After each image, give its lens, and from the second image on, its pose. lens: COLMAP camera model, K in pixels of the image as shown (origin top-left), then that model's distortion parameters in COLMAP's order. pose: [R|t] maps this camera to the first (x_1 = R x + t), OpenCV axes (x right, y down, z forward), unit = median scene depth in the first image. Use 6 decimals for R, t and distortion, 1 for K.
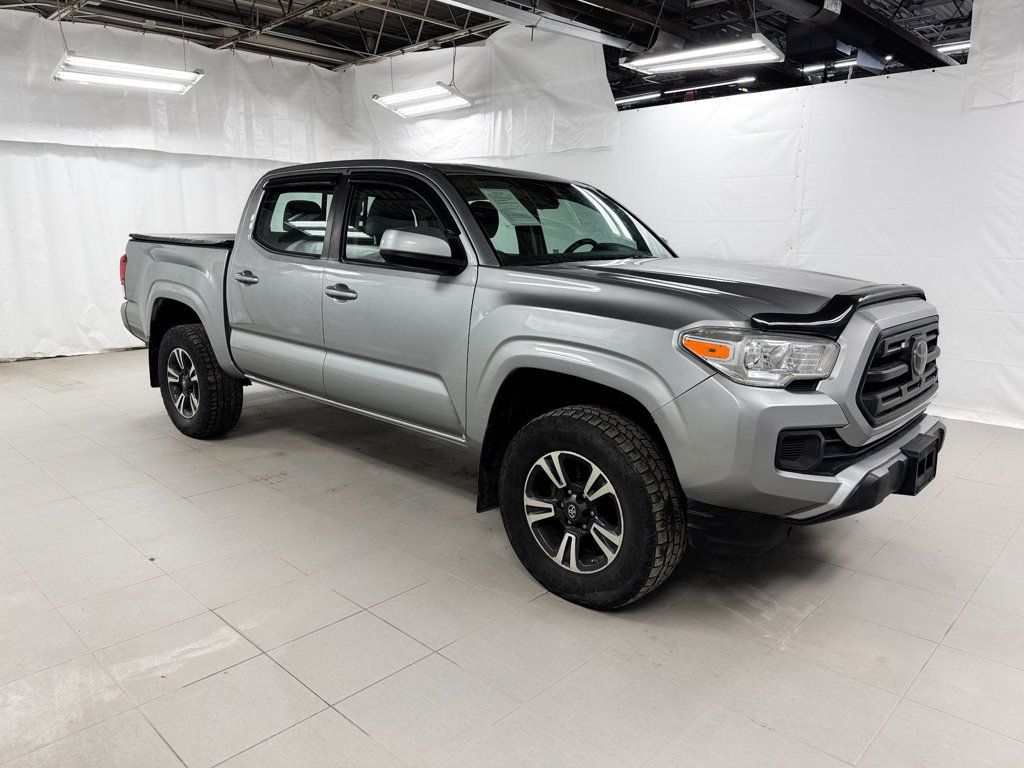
lens RADIAL K [[735.8, 0, 512.0], [0, 735.8, 384.0], [0, 0, 1]] dist [0.037243, -0.043828]
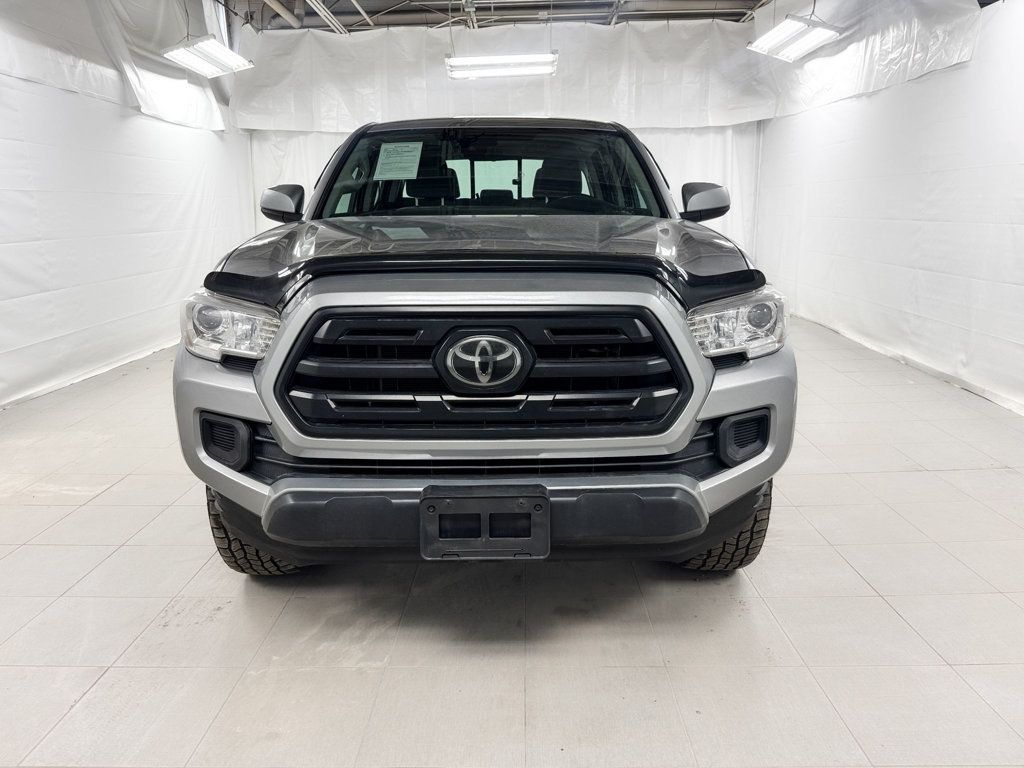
lens RADIAL K [[735.8, 0, 512.0], [0, 735.8, 384.0], [0, 0, 1]] dist [0.037243, -0.043828]
pose [[0.671506, 0.158208, -0.723913, 0.384224], [-0.133160, 0.986802, 0.092141, -0.029152], [0.728936, 0.034523, 0.683711, 0.214778]]
